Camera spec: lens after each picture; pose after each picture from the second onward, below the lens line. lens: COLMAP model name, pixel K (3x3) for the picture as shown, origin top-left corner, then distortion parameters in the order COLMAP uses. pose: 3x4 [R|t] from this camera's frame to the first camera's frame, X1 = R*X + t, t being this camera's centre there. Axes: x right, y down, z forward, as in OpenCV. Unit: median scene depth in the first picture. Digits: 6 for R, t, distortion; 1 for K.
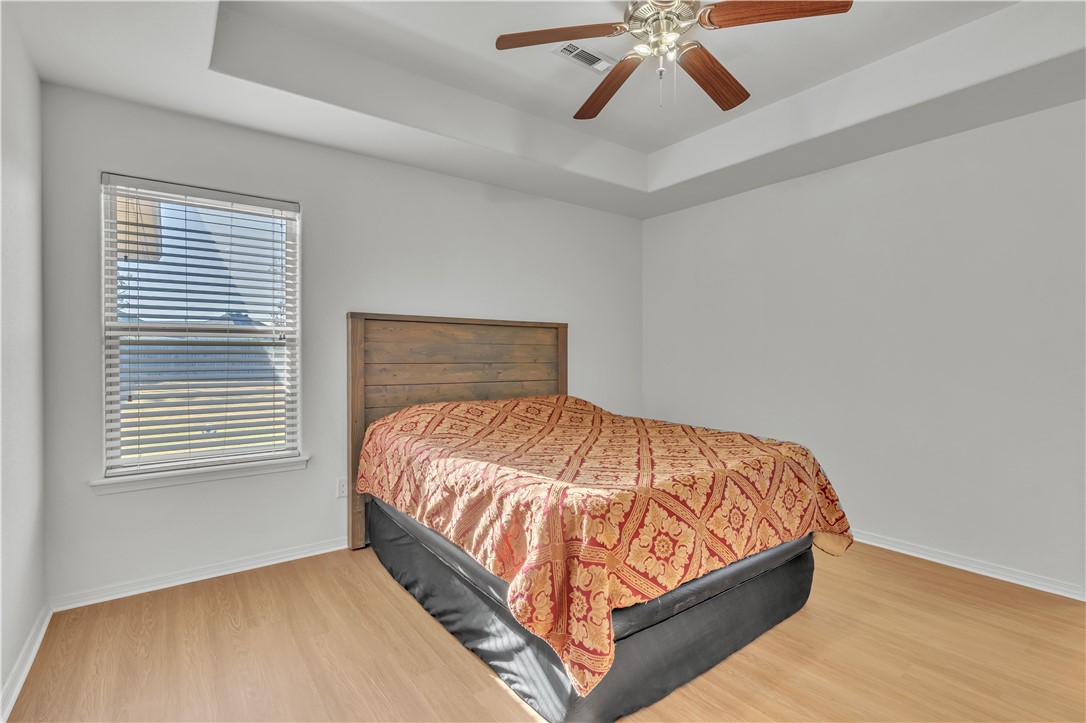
lens RADIAL K [[508.6, 0, 548.7], [0, 508.6, 351.3], [0, 0, 1]] dist [-0.000618, -0.000093]
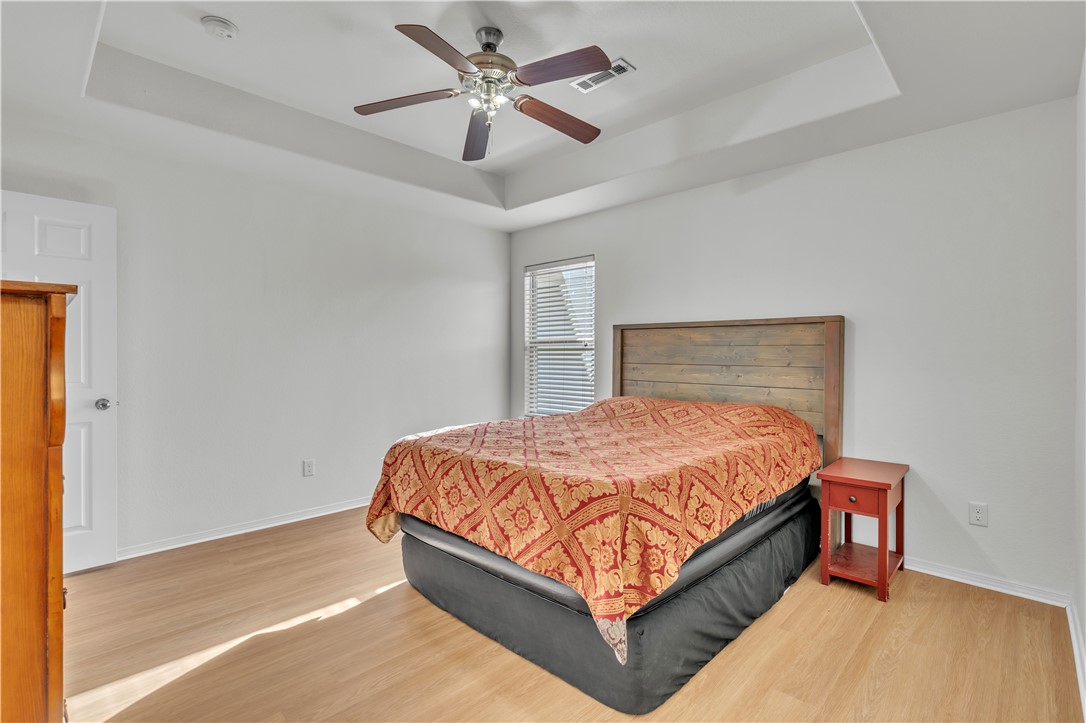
lens RADIAL K [[508.6, 0, 548.7], [0, 508.6, 351.3], [0, 0, 1]] dist [-0.000618, -0.000093]
pose [[0.165735, -0.010260, -0.986117, 0.881697], [0.000311, 0.999946, -0.010352, 0.007121], [0.986170, 0.001409, 0.165729, 0.572958]]
